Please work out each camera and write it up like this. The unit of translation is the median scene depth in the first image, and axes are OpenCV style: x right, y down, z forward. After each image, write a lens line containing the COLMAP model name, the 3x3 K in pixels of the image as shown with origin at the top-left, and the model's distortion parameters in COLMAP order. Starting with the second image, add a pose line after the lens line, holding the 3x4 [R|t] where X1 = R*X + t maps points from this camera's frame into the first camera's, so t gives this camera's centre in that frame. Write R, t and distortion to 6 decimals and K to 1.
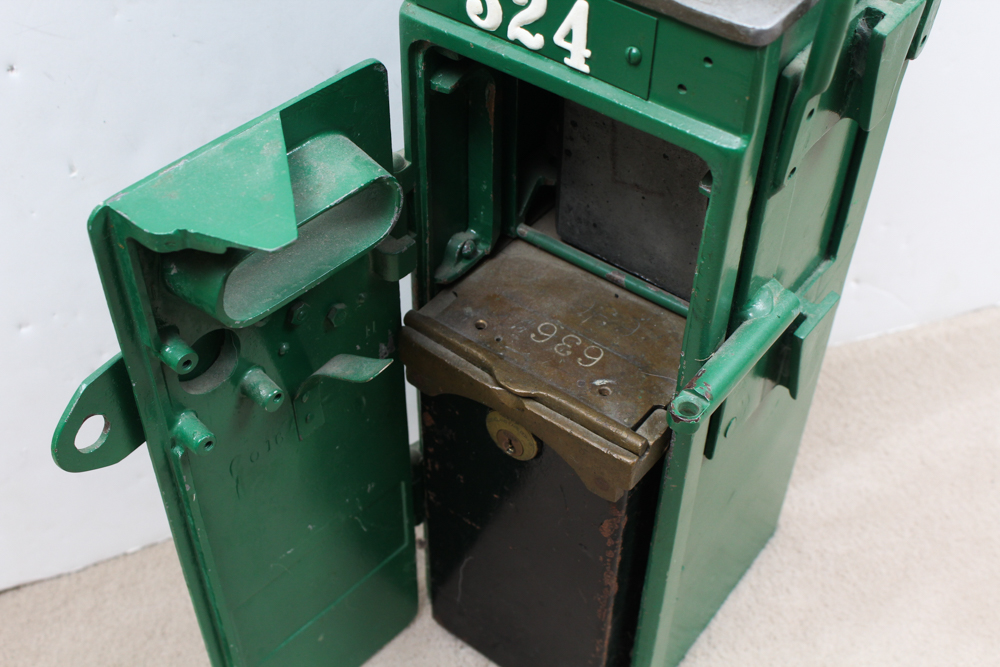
lens RADIAL K [[1296.9, 0, 500.0], [0, 1296.9, 333.5], [0, 0, 1]] dist [-0.080242, 0.043099]
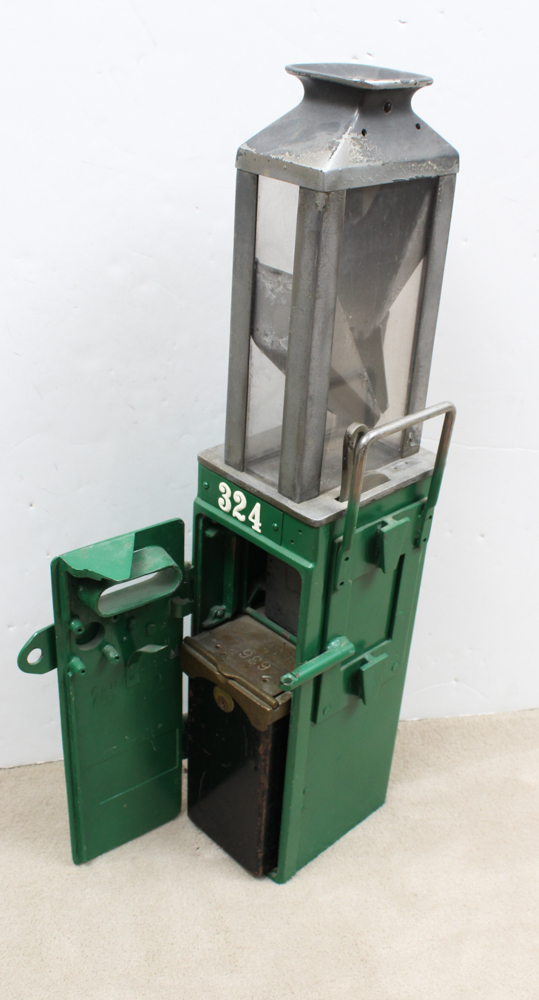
lens RADIAL K [[989.0, 0, 317.5], [0, 989.0, 497.6], [0, 0, 1]] dist [-0.148987, 0.165052]
pose [[0.991173, 0.116956, -0.062427, 0.240539], [-0.129545, 0.954507, -0.268577, 0.189011], [0.028175, 0.274293, 0.961233, -0.688621]]
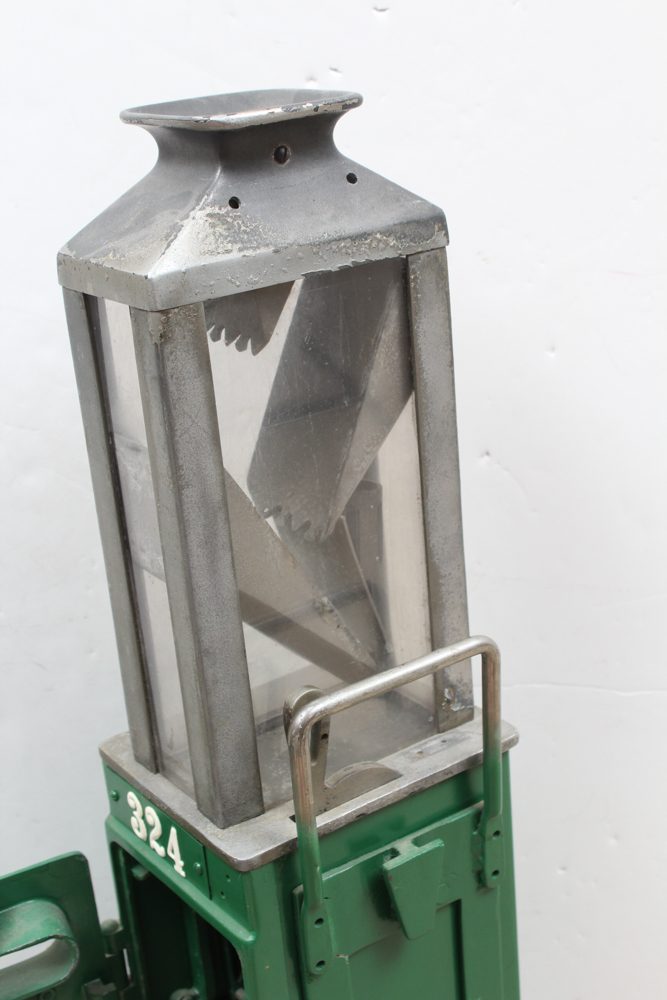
lens RADIAL K [[1453.3, 0, 336.4], [0, 1453.3, 526.8], [0, 0, 1]] dist [-0.015817, 0.035320]
pose [[0.954397, 0.027211, -0.297298, 0.594330], [-0.141163, 0.918611, -0.369088, 0.012371], [0.263058, 0.394224, 0.880561, -0.459209]]
